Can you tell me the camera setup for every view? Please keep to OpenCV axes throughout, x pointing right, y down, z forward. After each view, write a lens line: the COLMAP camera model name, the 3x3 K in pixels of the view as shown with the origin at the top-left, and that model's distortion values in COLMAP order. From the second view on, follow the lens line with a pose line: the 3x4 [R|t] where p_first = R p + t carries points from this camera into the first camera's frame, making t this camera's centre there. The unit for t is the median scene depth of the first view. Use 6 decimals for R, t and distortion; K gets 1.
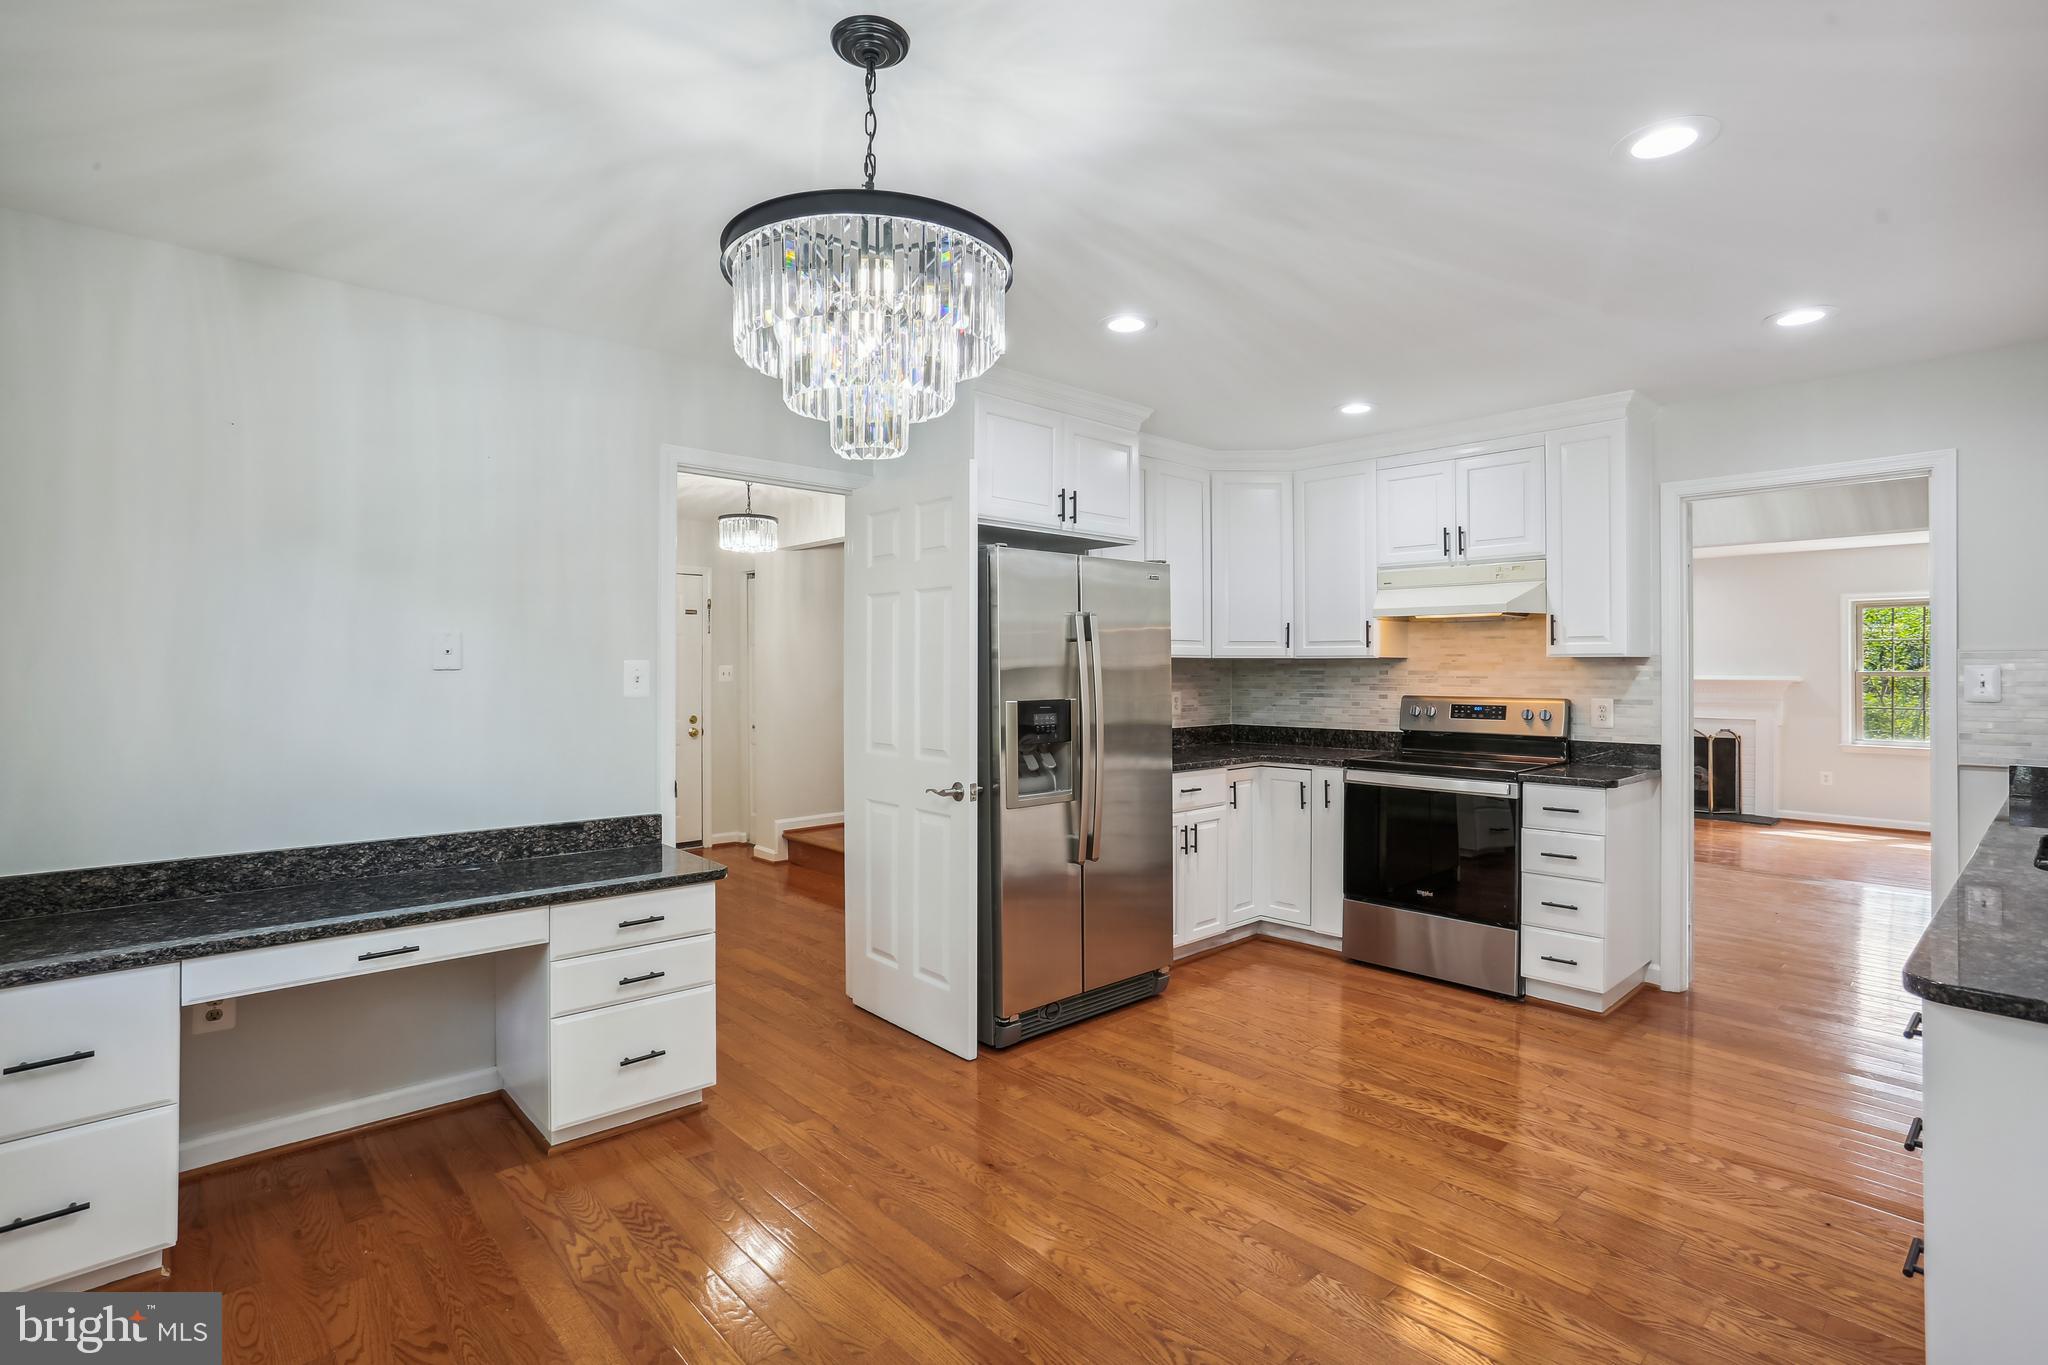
lens RADIAL K [[980.1, 0, 1009.0], [0, 980.1, 670.9], [0, 0, 1]] dist [-0.009061, 0.008251]
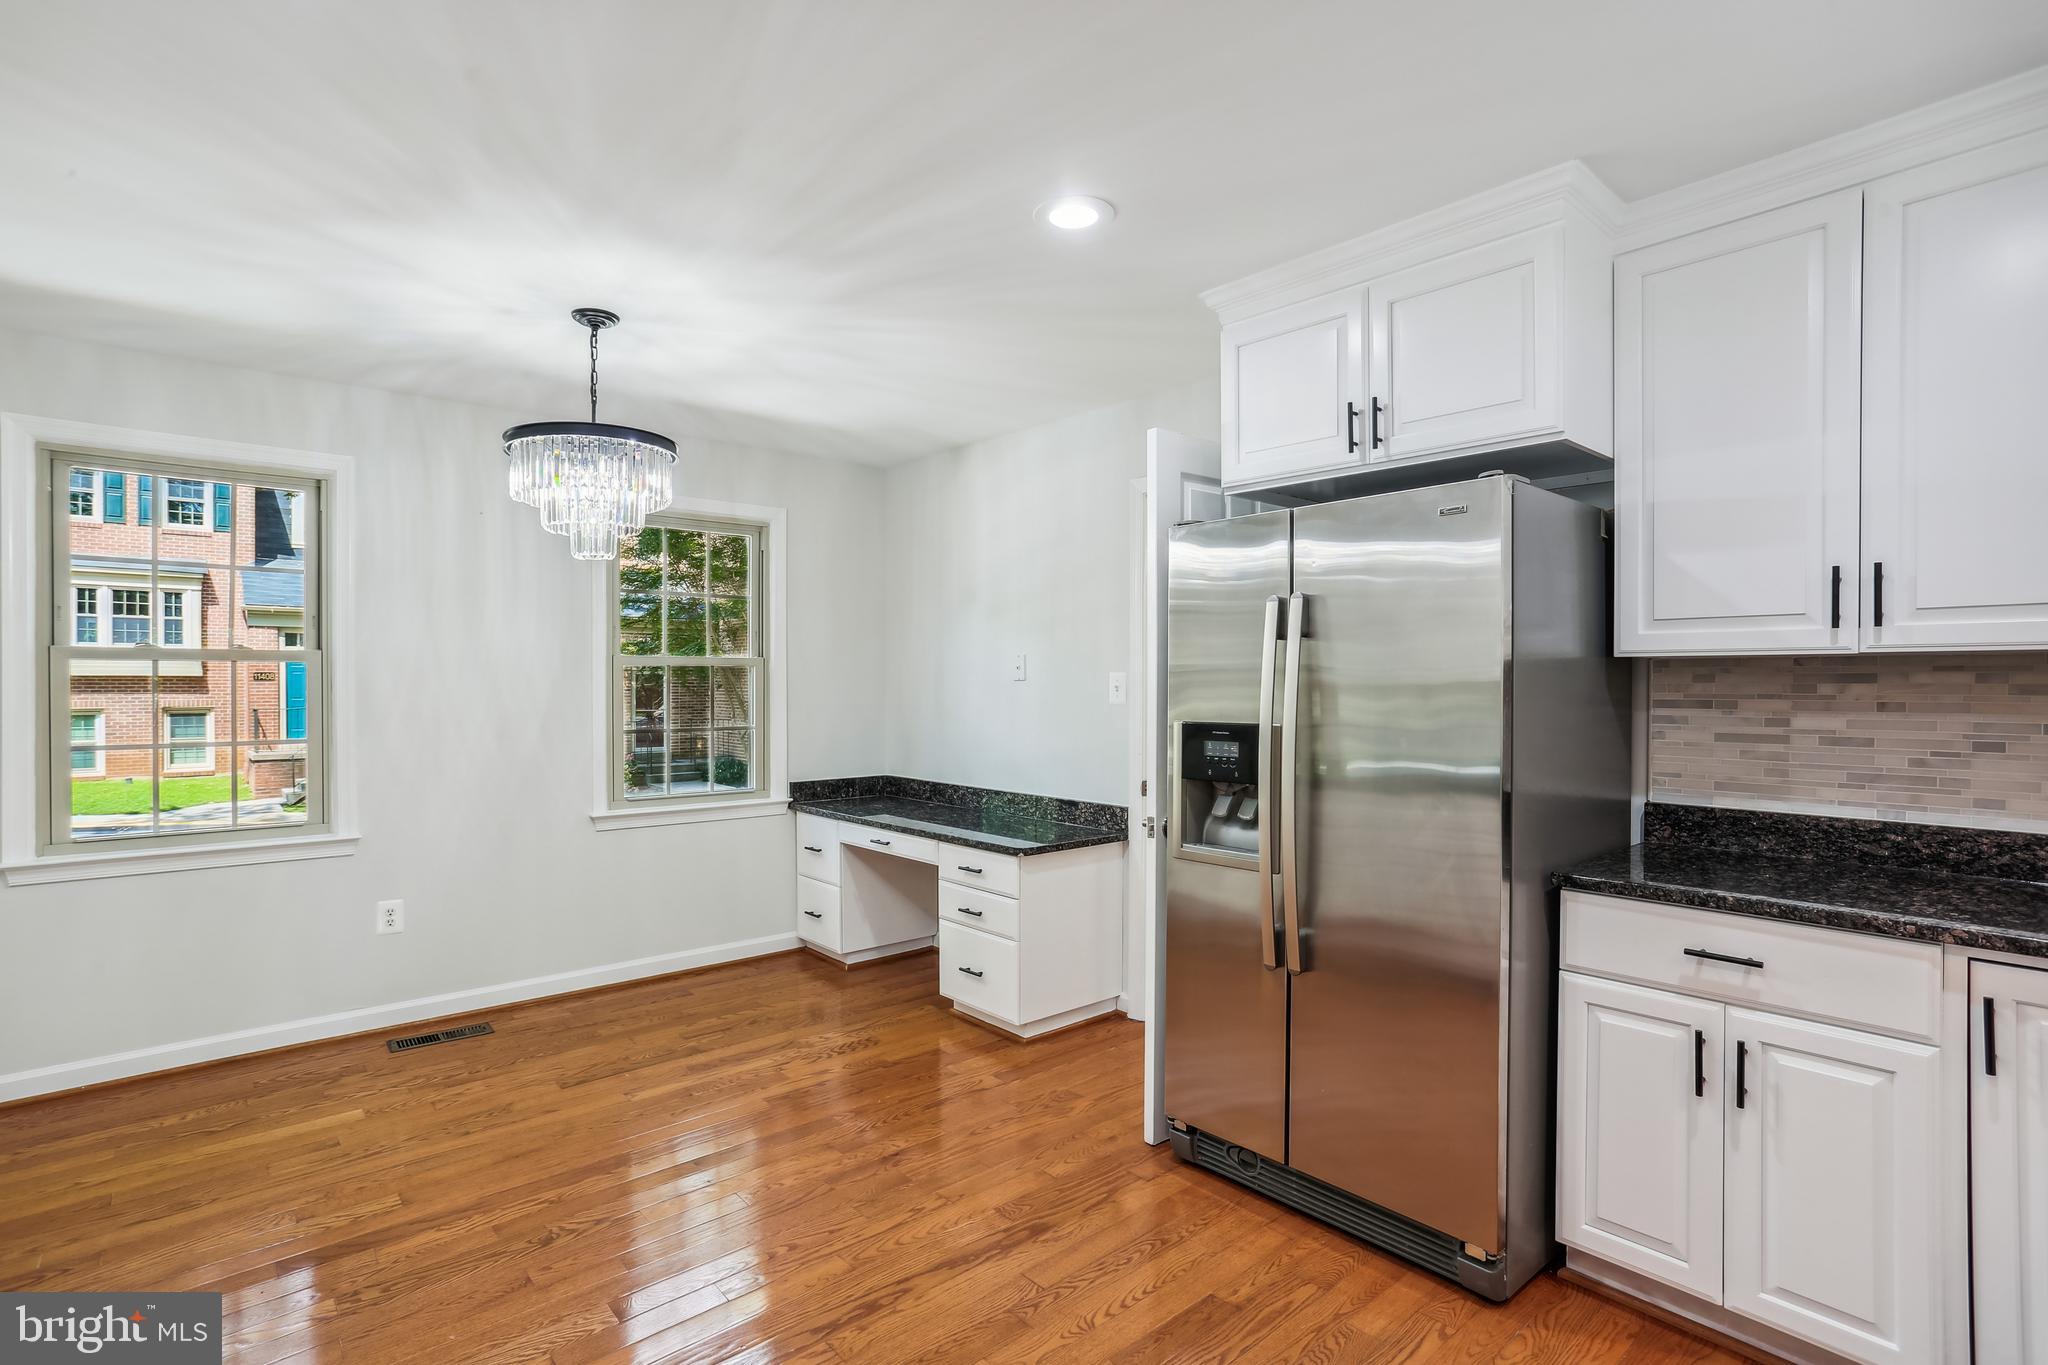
lens RADIAL K [[980.1, 0, 1016.0], [0, 980.1, 690.9], [0, 0, 1]] dist [-0.009061, 0.008251]
pose [[-0.001391, 0.011689, -0.999931, 0.798983], [0.000367, 0.999932, 0.011689, -0.003100], [0.999999, -0.000351, -0.001396, 0.883865]]
